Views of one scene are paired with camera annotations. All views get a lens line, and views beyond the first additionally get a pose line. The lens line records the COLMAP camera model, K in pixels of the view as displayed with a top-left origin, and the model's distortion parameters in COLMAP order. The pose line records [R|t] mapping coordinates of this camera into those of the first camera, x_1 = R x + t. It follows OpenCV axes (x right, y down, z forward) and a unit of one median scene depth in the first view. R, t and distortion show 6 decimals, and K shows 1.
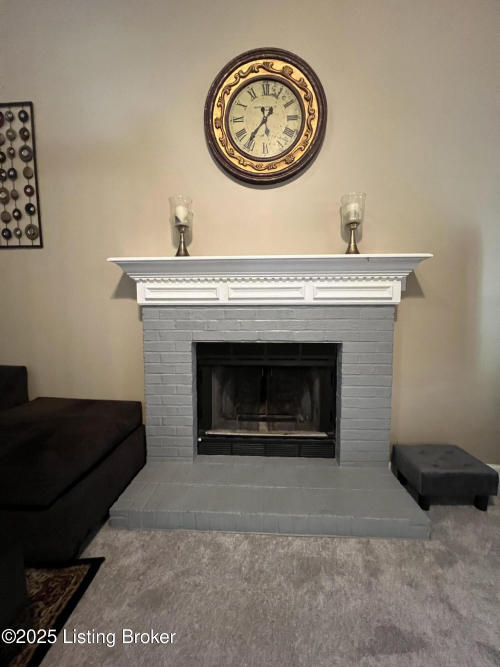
lens RADIAL K [[267.4, 0, 251.2], [0, 267.4, 335.9], [0, 0, 1]] dist [0.000006, 0.000721]
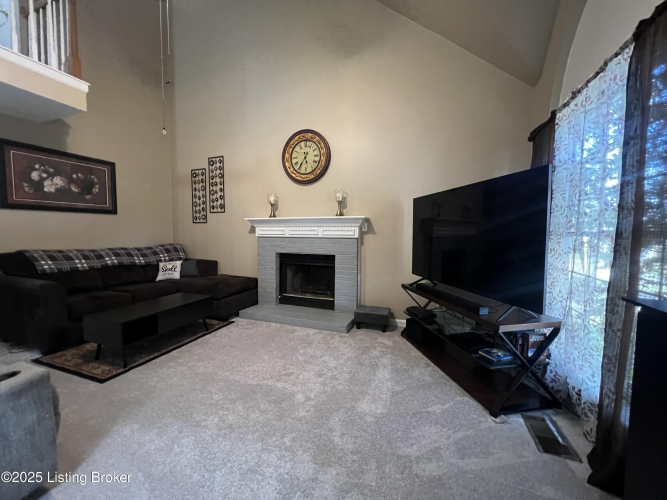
lens RADIAL K [[267.4, 0, 332.4], [0, 267.4, 248.2], [0, 0, 1]] dist [0.000006, 0.000721]
pose [[0.949700, 0.022357, -0.312362, 0.993489], [-0.027899, 0.999522, -0.013283, -0.000154], [0.311916, 0.021330, 0.949870, -1.082577]]
